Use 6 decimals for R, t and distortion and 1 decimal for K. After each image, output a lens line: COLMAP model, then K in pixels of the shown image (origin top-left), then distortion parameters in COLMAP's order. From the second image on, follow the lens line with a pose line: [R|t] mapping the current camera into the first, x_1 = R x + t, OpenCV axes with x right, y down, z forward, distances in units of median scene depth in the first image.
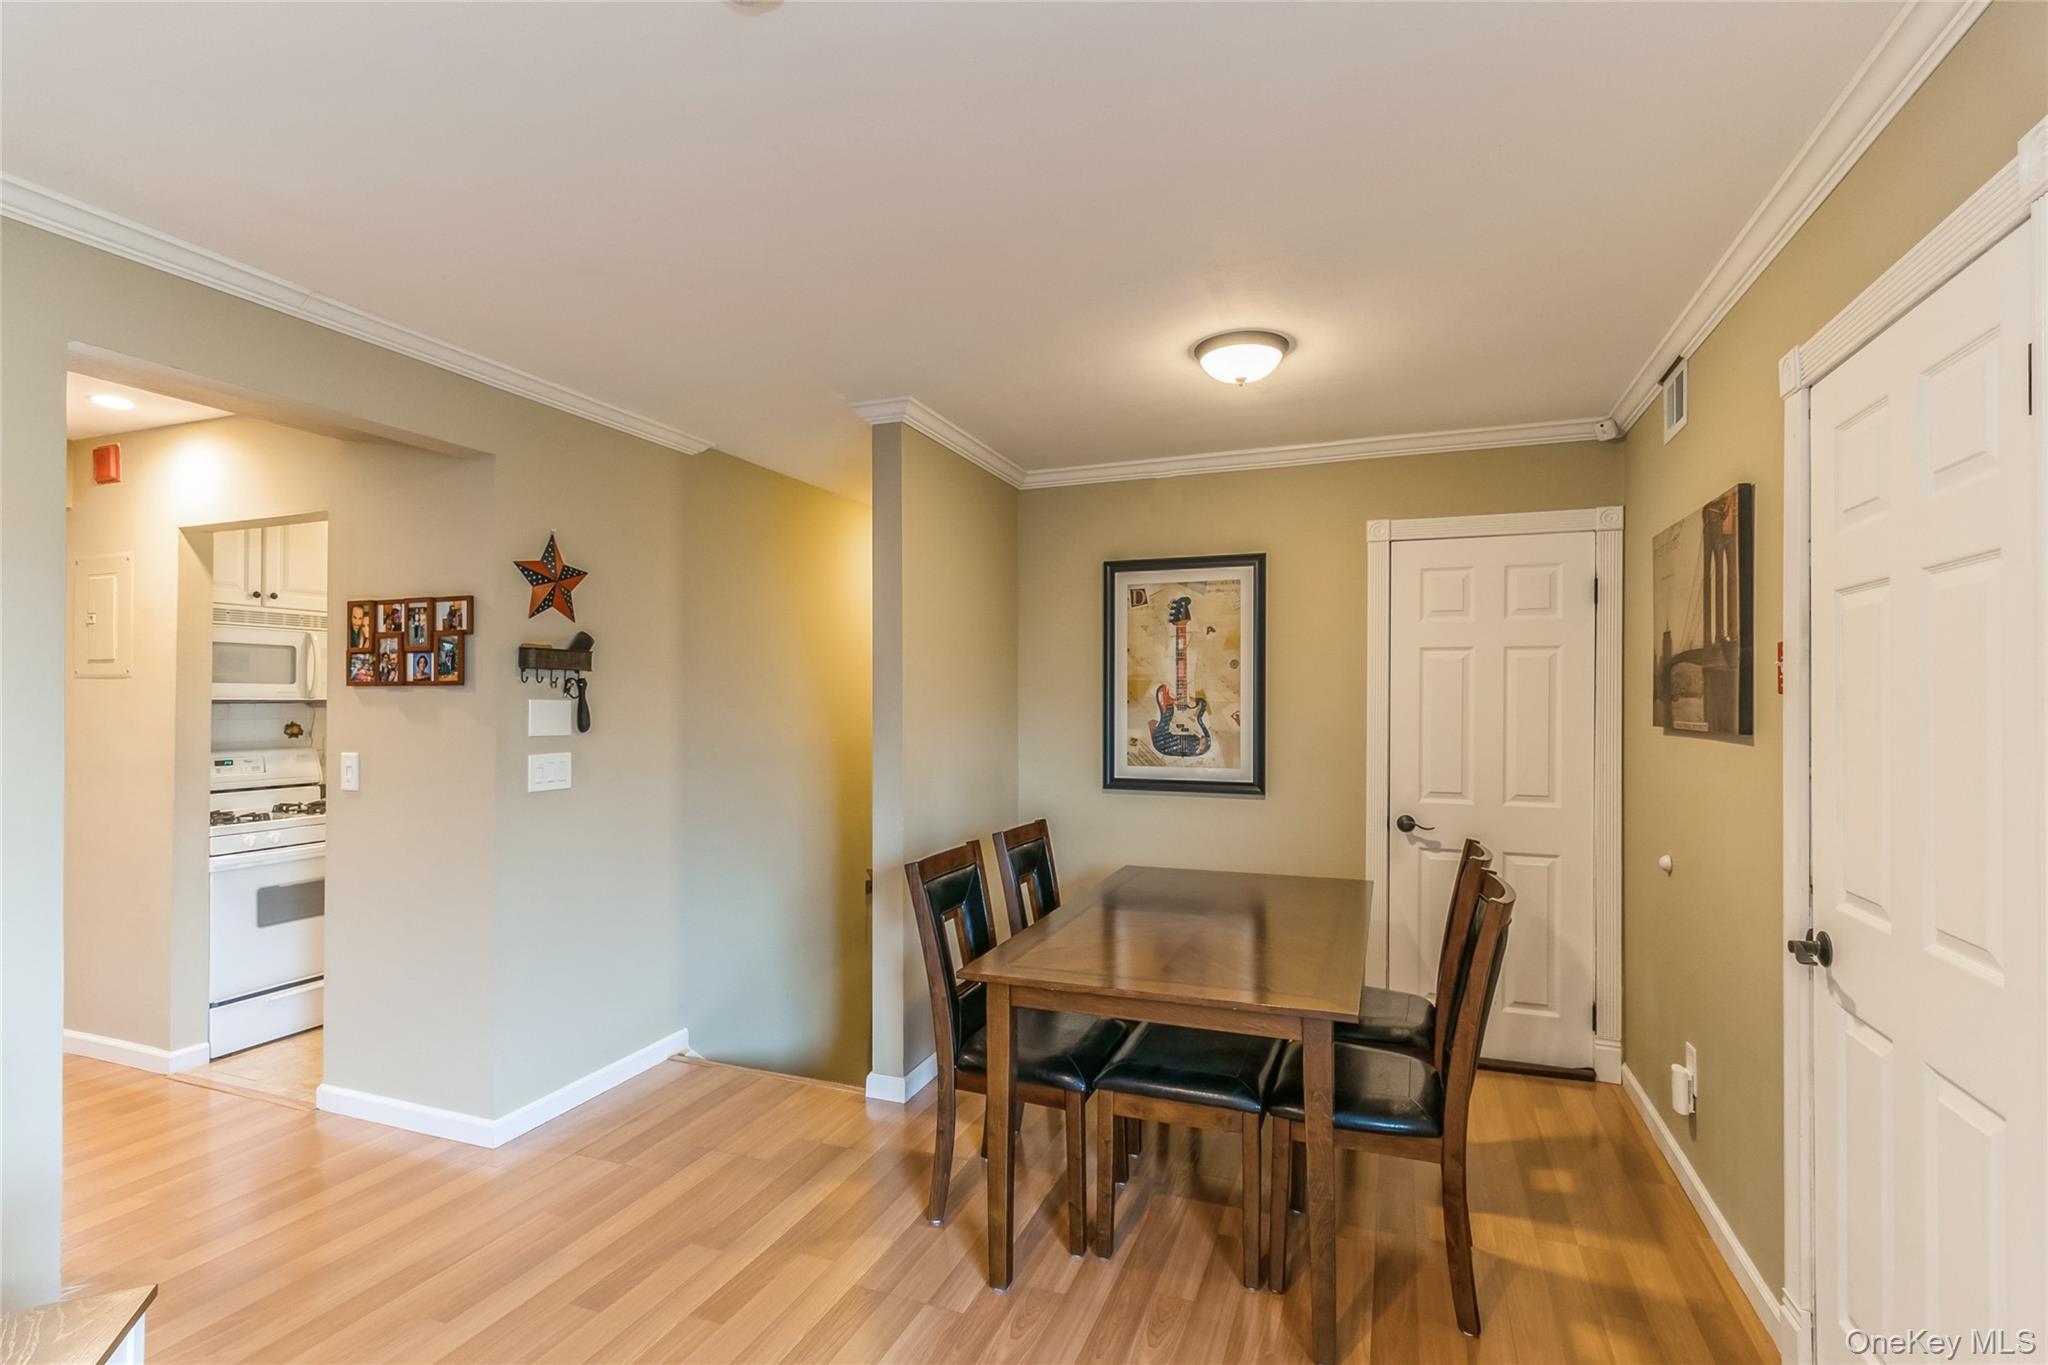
lens RADIAL K [[954.0, 0, 1029.8], [0, 954.0, 701.1], [0, 0, 1]] dist [0.003329, 0.001244]
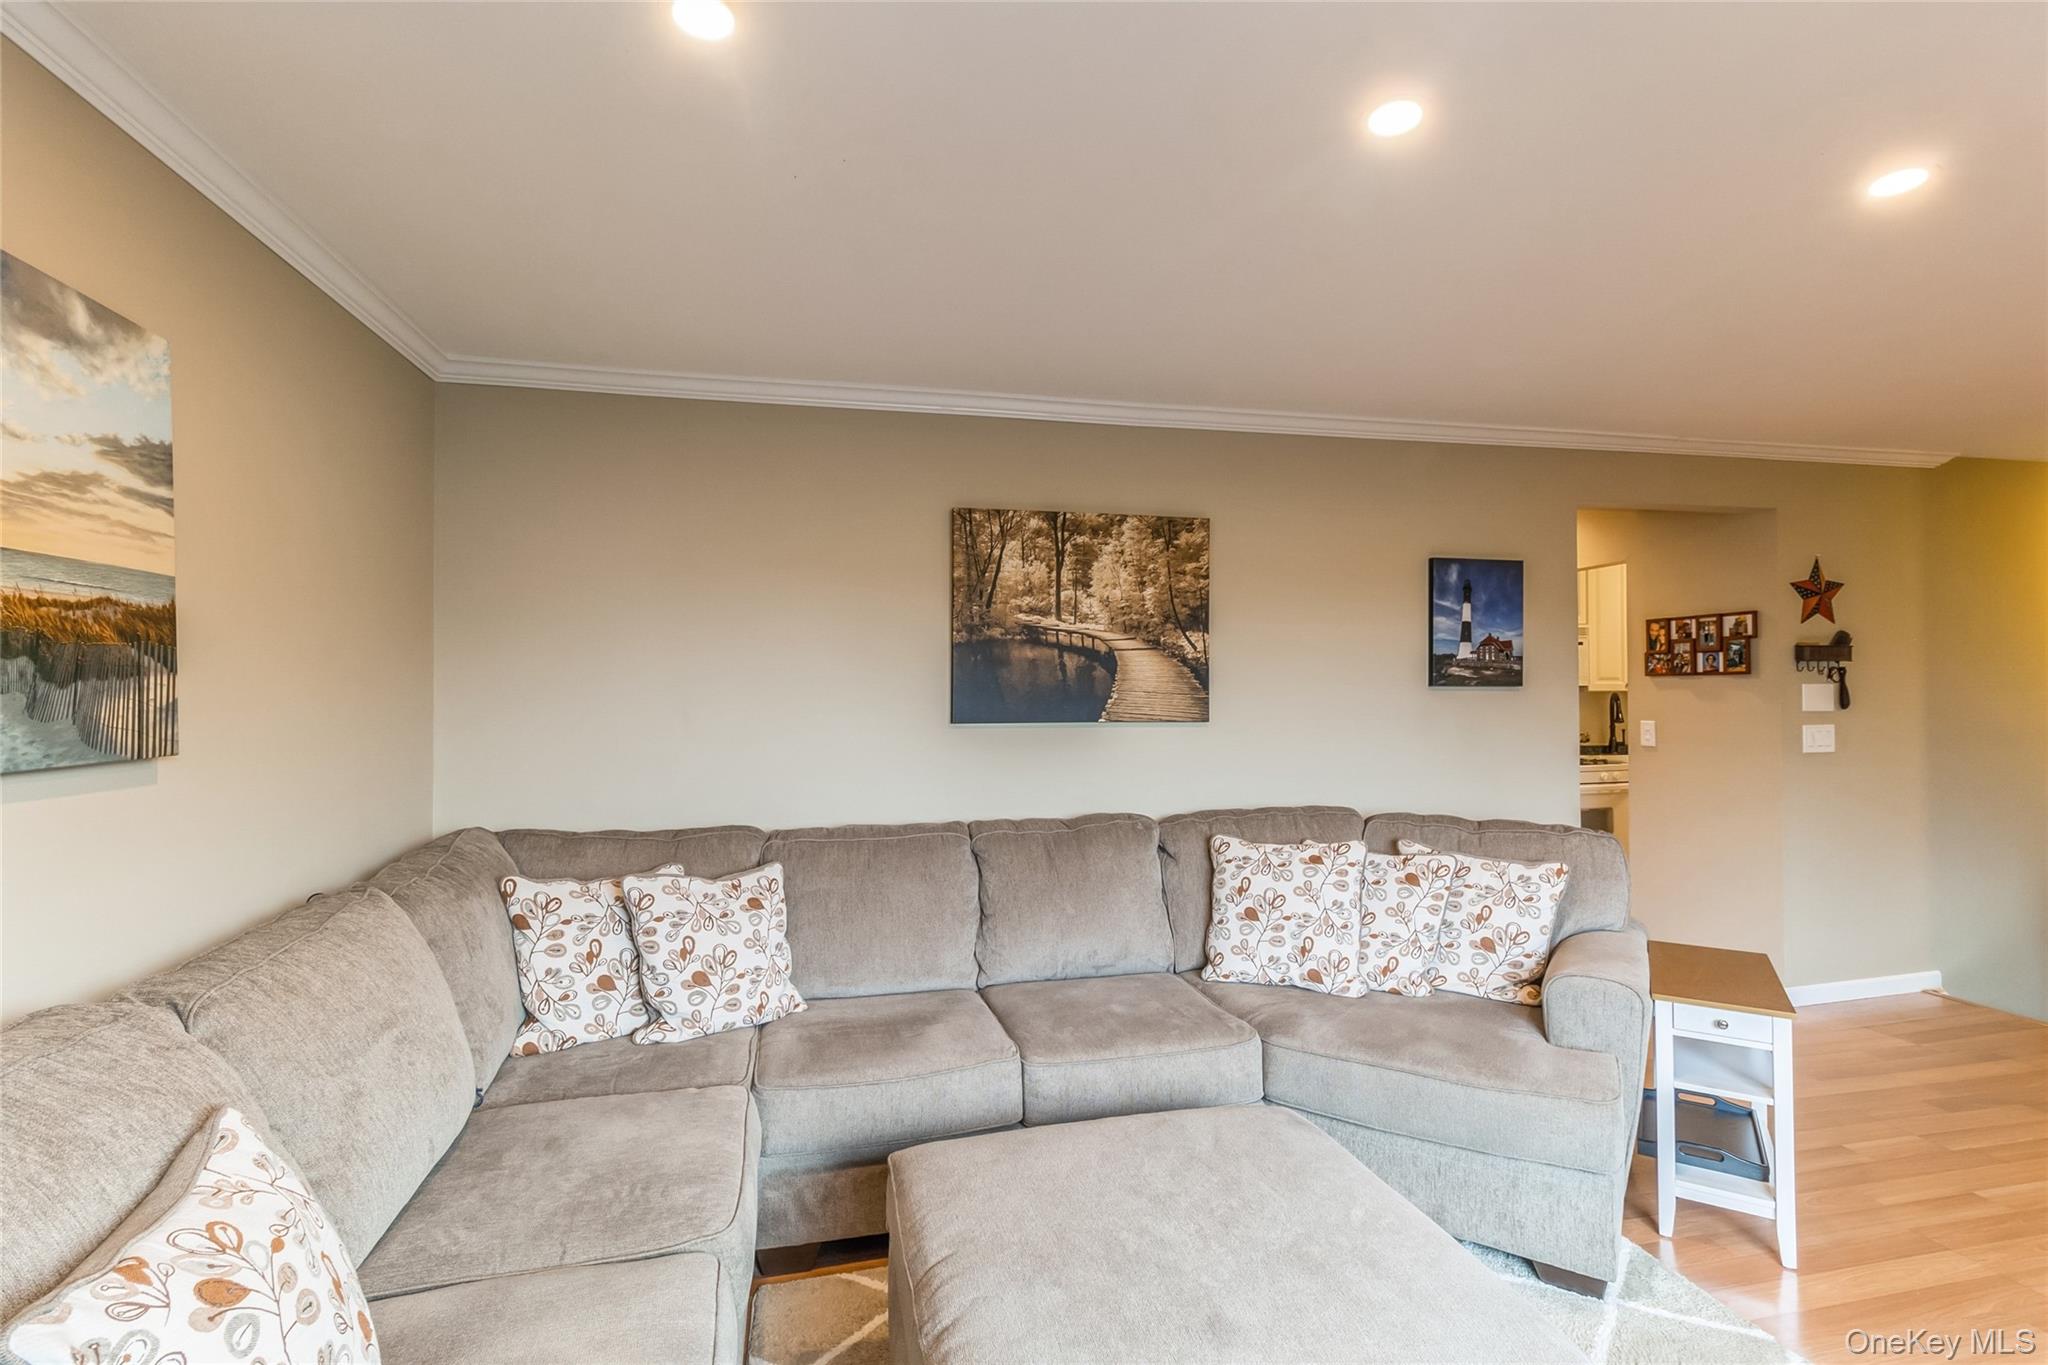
lens RADIAL K [[954.0, 0, 1034.7], [0, 954.0, 679.6], [0, 0, 1]] dist [0.003329, 0.001244]
pose [[0.558466, -0.014476, -0.829401, -0.009767], [0.009472, 0.999894, -0.011073, -0.002702], [0.829474, -0.001672, 0.558543, -0.544868]]
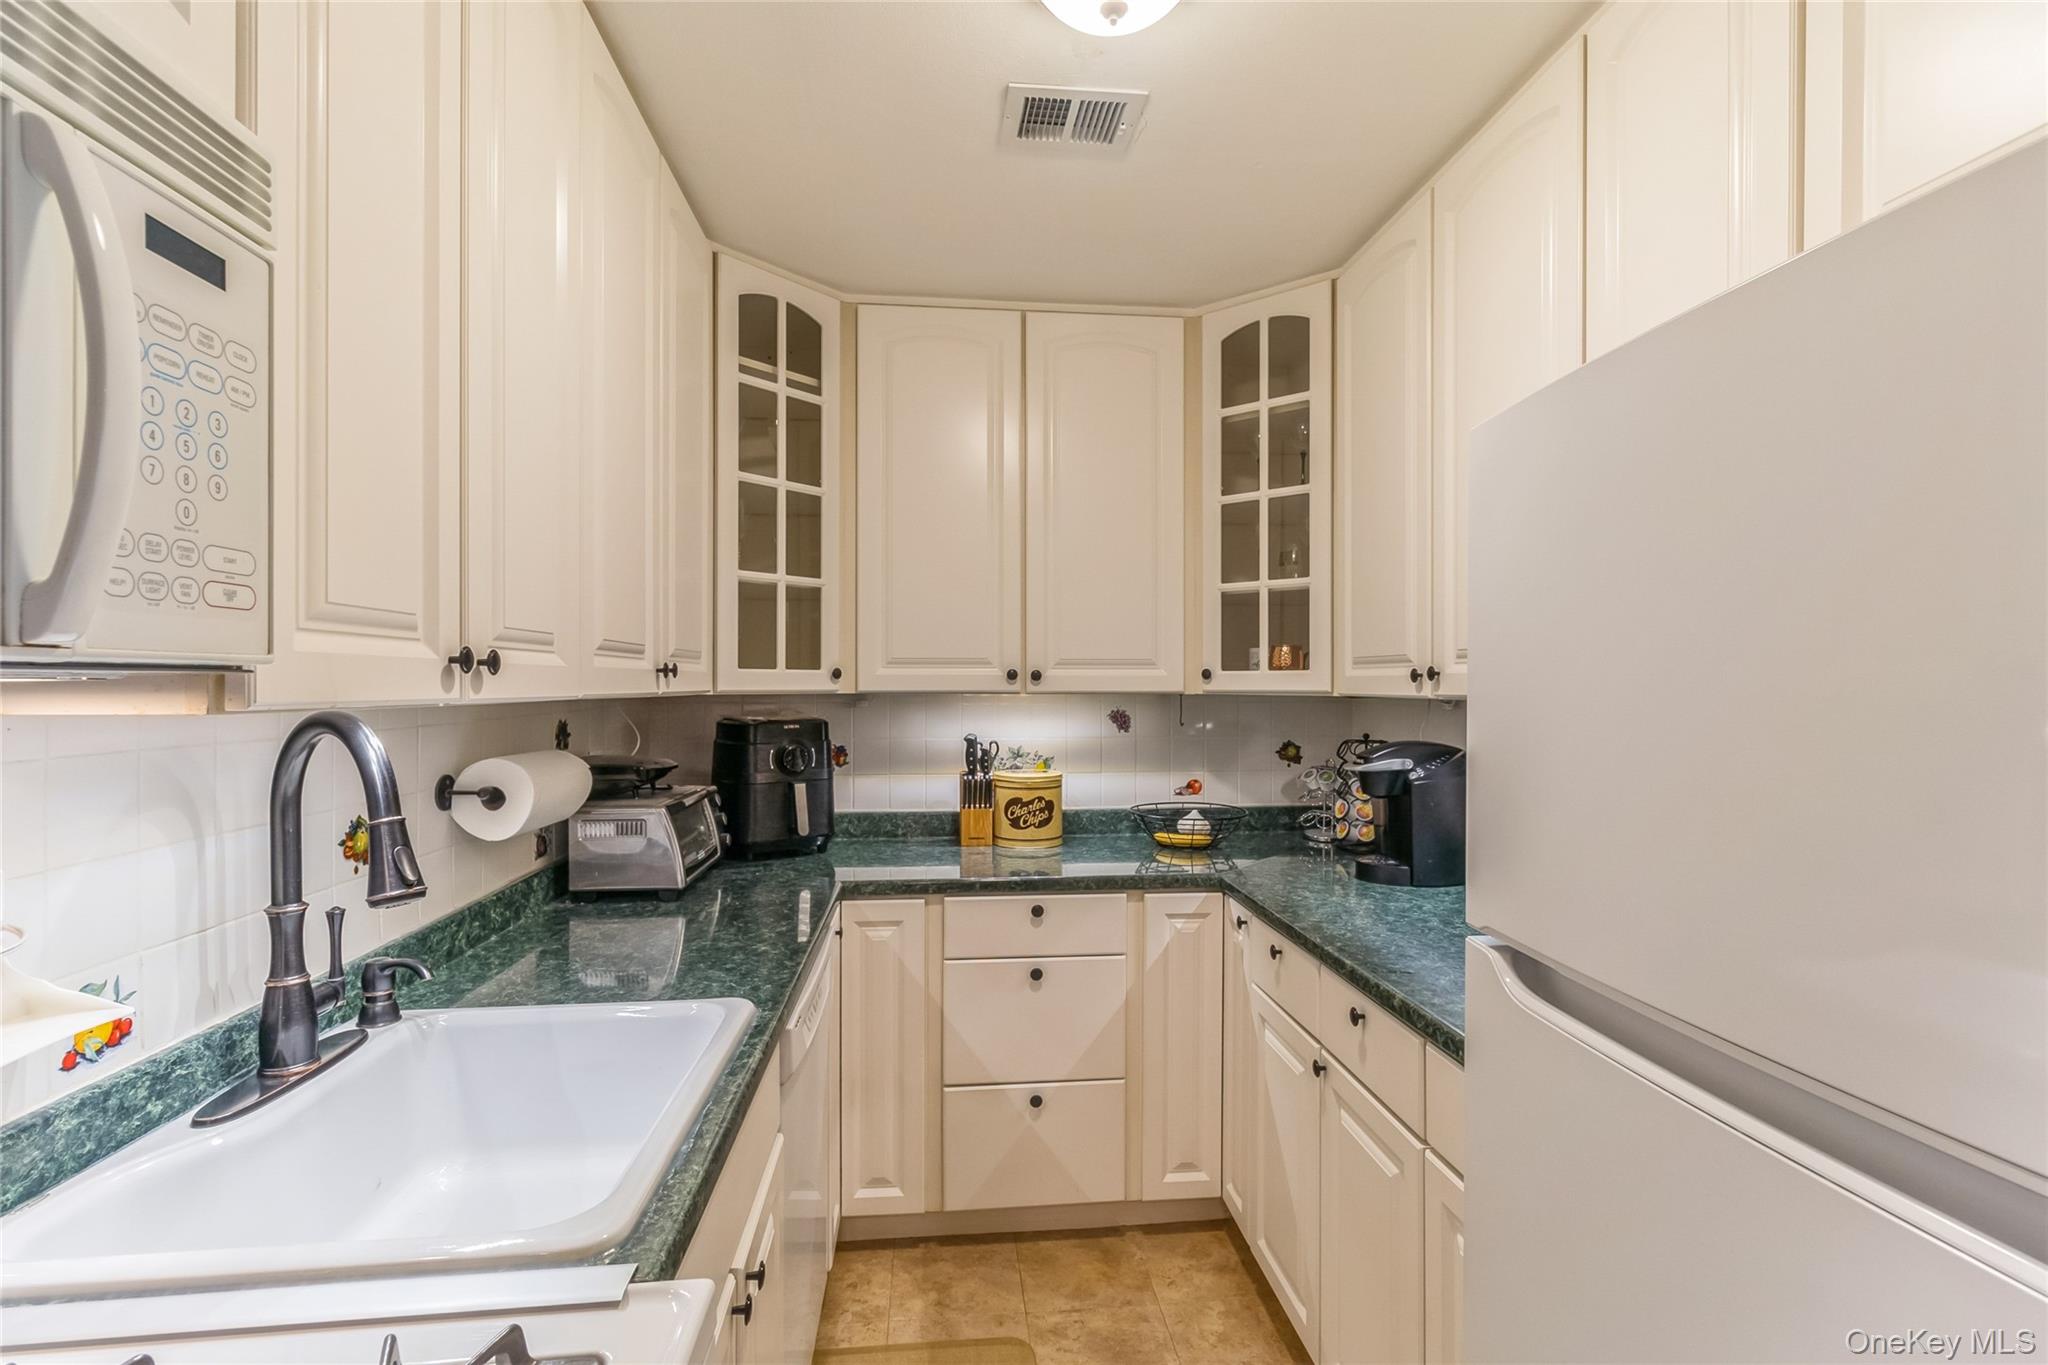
lens RADIAL K [[954.0, 0, 1023.3], [0, 954.0, 679.3], [0, 0, 1]] dist [0.003329, 0.001244]
pose [[0.896790, 0.000368, 0.442457, -0.821893], [0.000411, 0.999999, -0.001666, 0.001767], [-0.442457, 0.001676, 0.896788, 0.987117]]
